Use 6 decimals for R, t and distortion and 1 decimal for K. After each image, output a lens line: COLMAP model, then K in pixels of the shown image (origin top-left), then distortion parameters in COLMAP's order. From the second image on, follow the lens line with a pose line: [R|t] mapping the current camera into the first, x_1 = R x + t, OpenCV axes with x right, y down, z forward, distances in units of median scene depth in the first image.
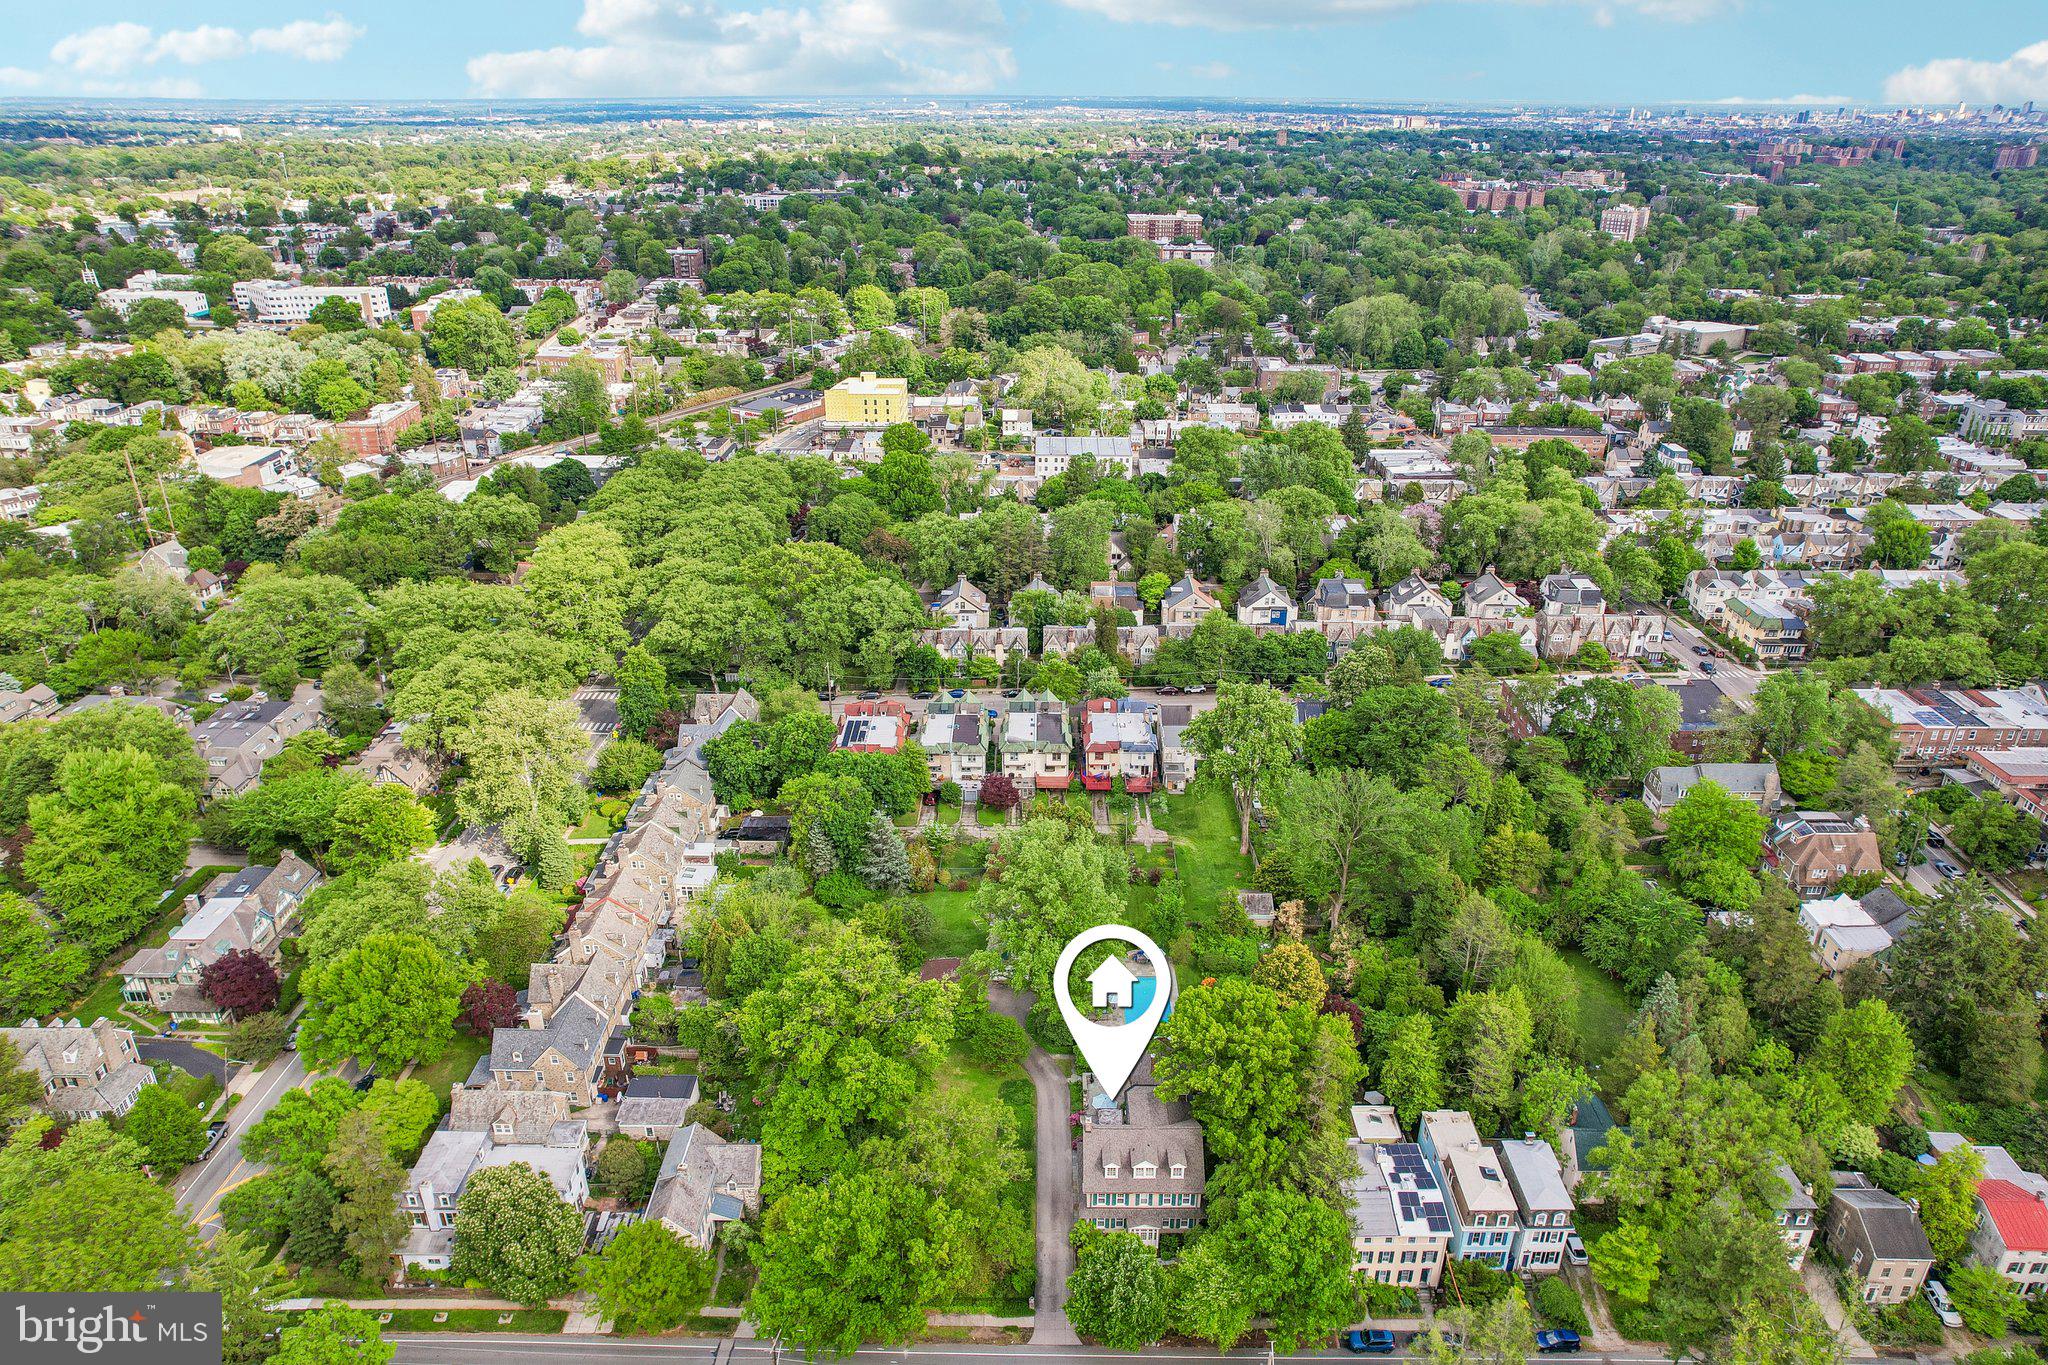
lens RADIAL K [[1291.5, 0, 1034.8], [0, 1291.5, 680.0], [0, 0, 1]] dist [-0.067589, 0.052392]
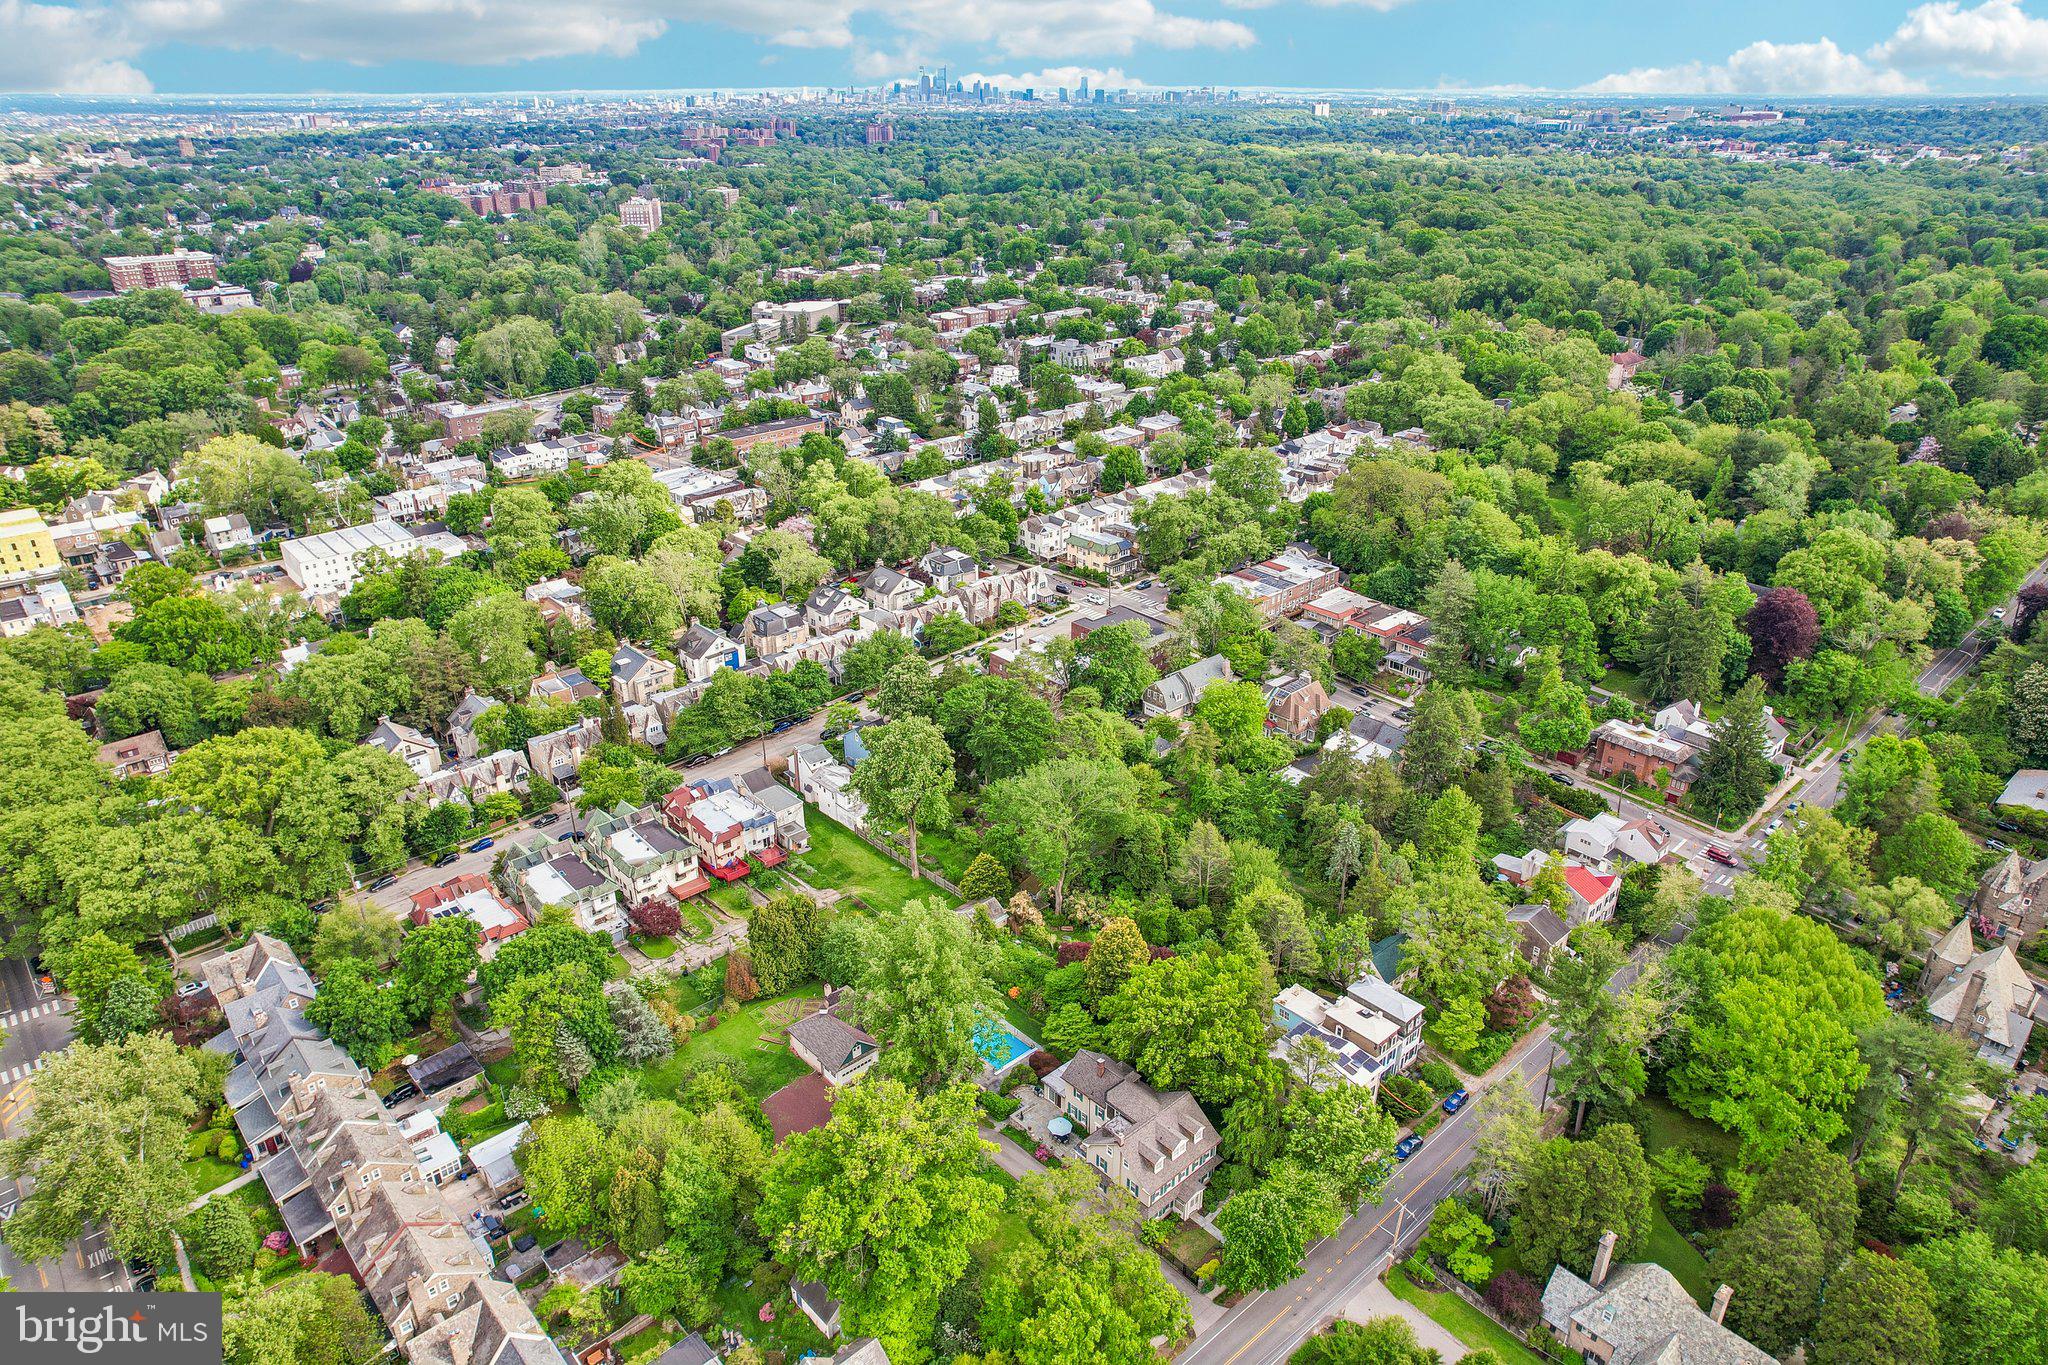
lens RADIAL K [[1291.5, 0, 1034.8], [0, 1291.5, 680.0], [0, 0, 1]] dist [-0.067589, 0.052392]
pose [[0.739842, -0.291104, 0.606541, -0.249101], [0.288339, 0.951746, 0.105074, -0.070649], [-0.607860, 0.097151, 0.788078, 0.068127]]
